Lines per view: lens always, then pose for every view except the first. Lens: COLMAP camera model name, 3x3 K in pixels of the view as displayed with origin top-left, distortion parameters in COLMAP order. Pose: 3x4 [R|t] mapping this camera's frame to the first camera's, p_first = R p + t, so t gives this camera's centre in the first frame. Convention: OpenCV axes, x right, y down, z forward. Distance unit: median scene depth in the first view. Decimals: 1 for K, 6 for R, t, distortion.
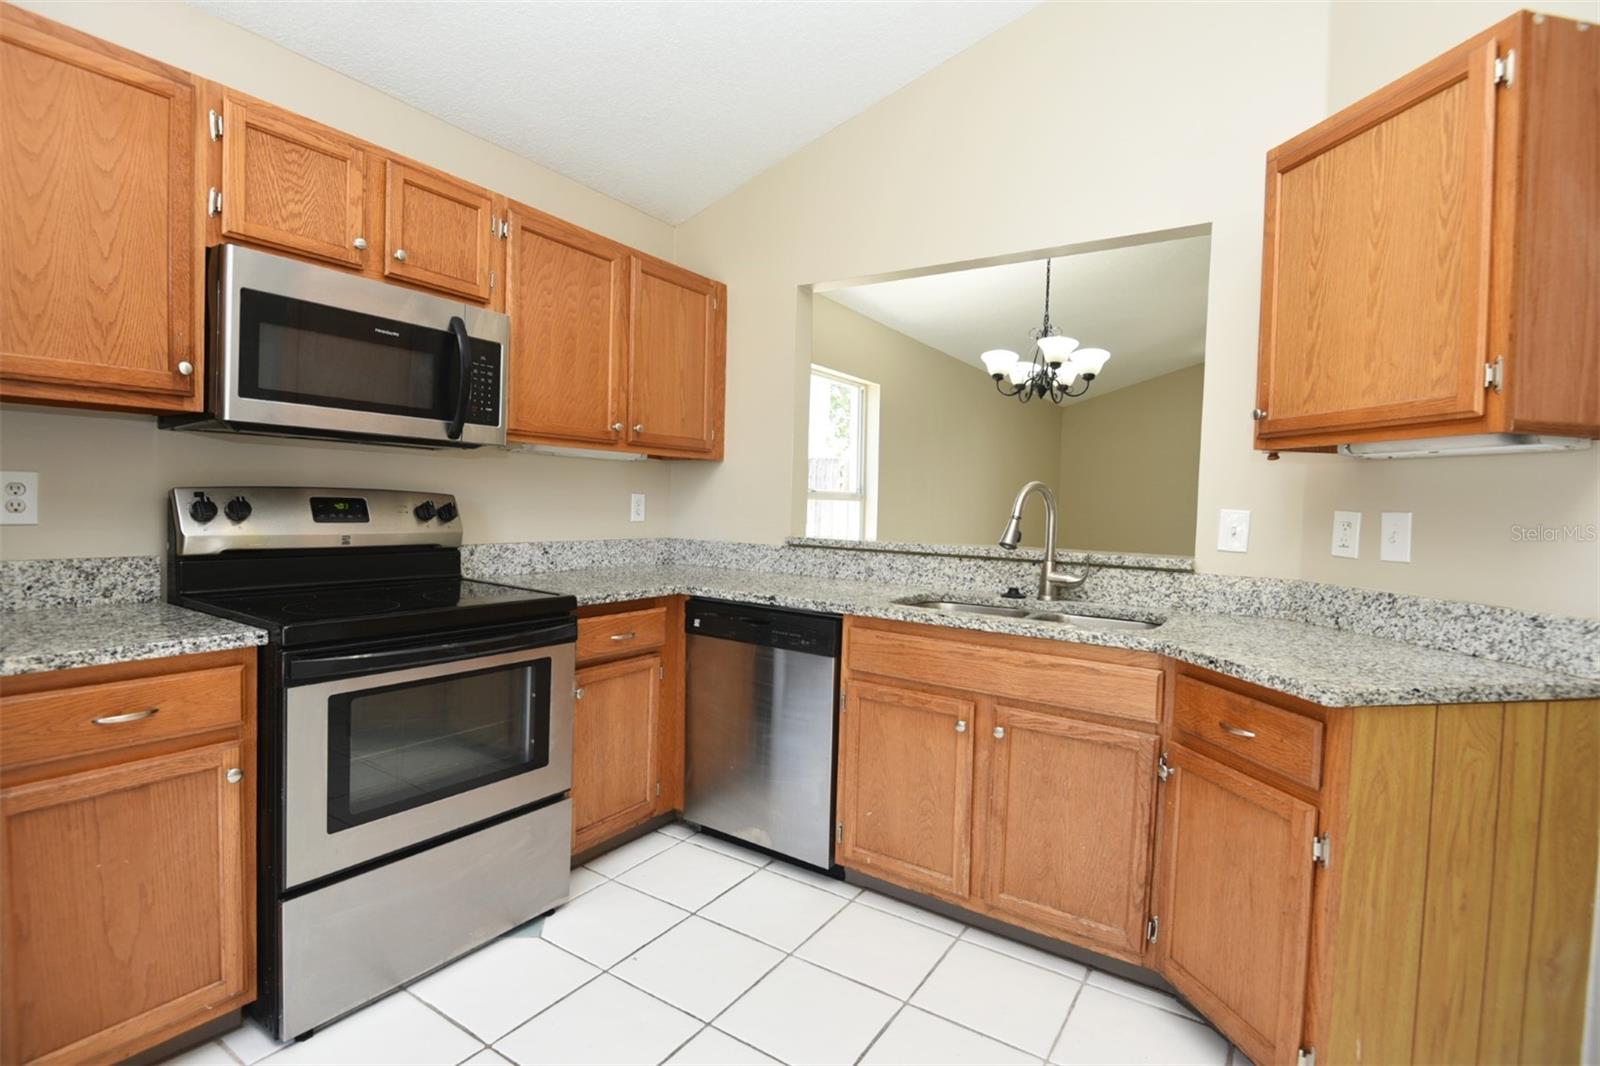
lens RADIAL K [[766.5, 0, 800.2], [0, 766.5, 529.4], [0, 0, 1]] dist [-0.003120, -0.011206]
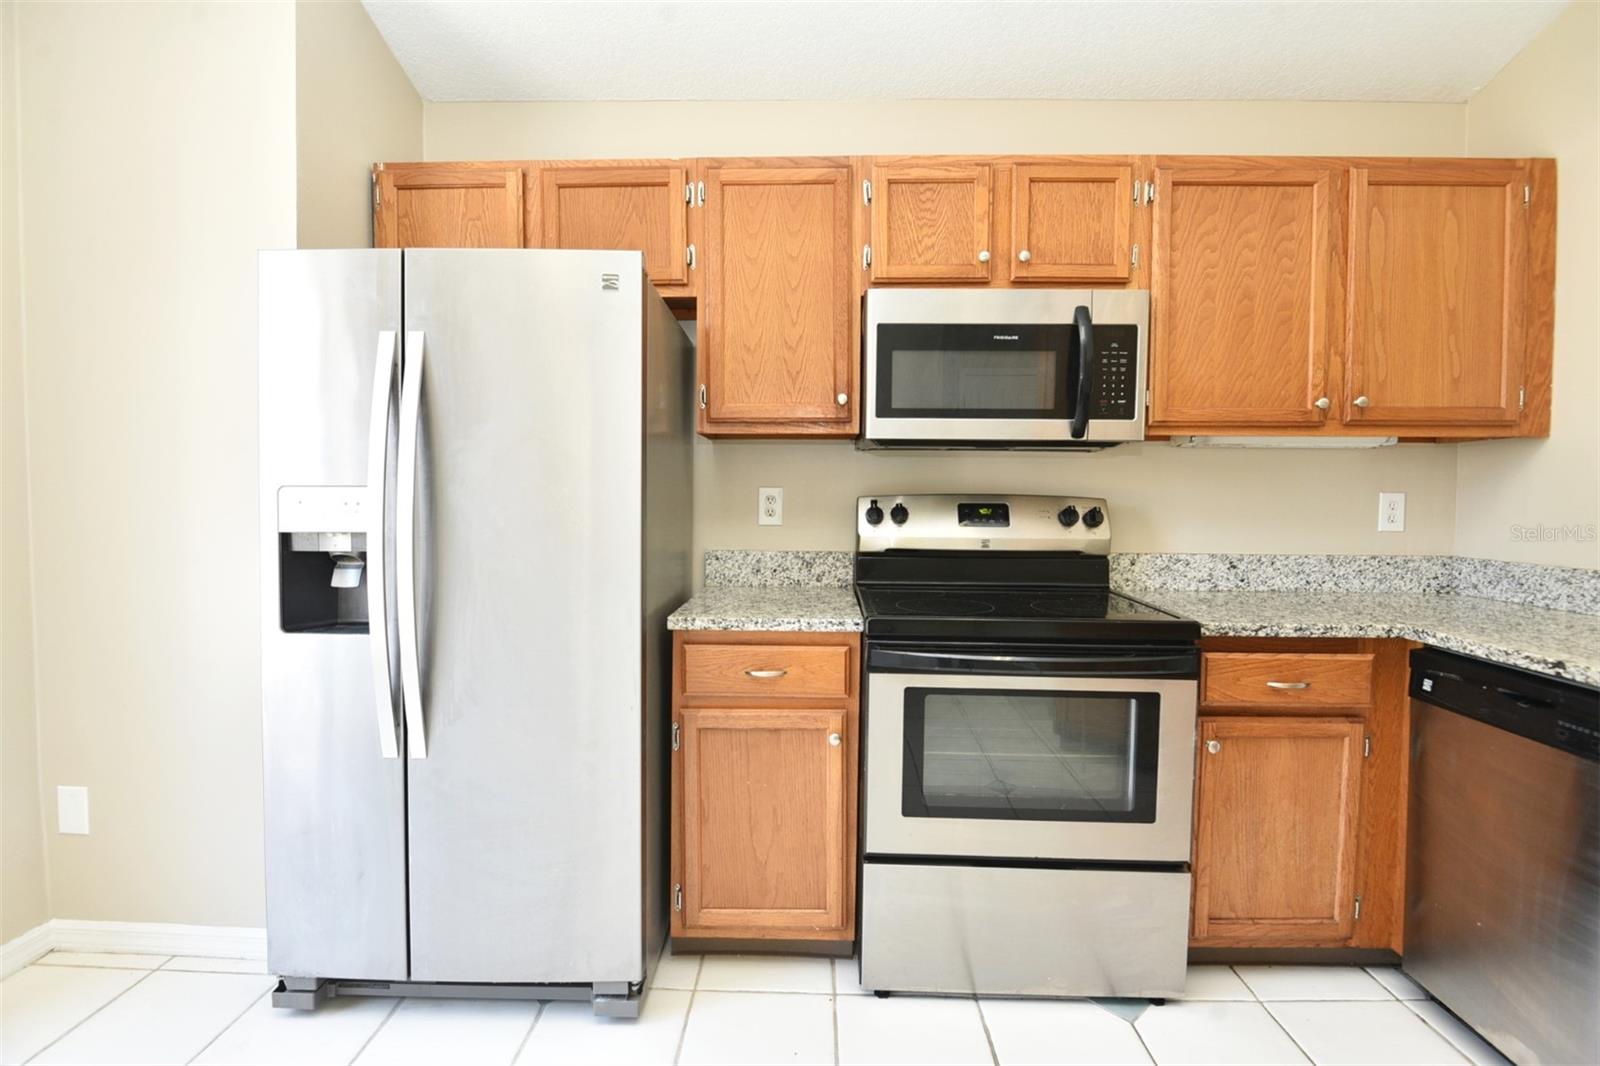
lens RADIAL K [[766.5, 0, 800.2], [0, 766.5, 529.4], [0, 0, 1]] dist [-0.003120, -0.011206]
pose [[0.524054, 0.012214, -0.851597, 0.162580], [-0.022004, 0.999758, 0.000798, -0.000838], [0.851401, 0.018320, 0.524196, 0.228303]]
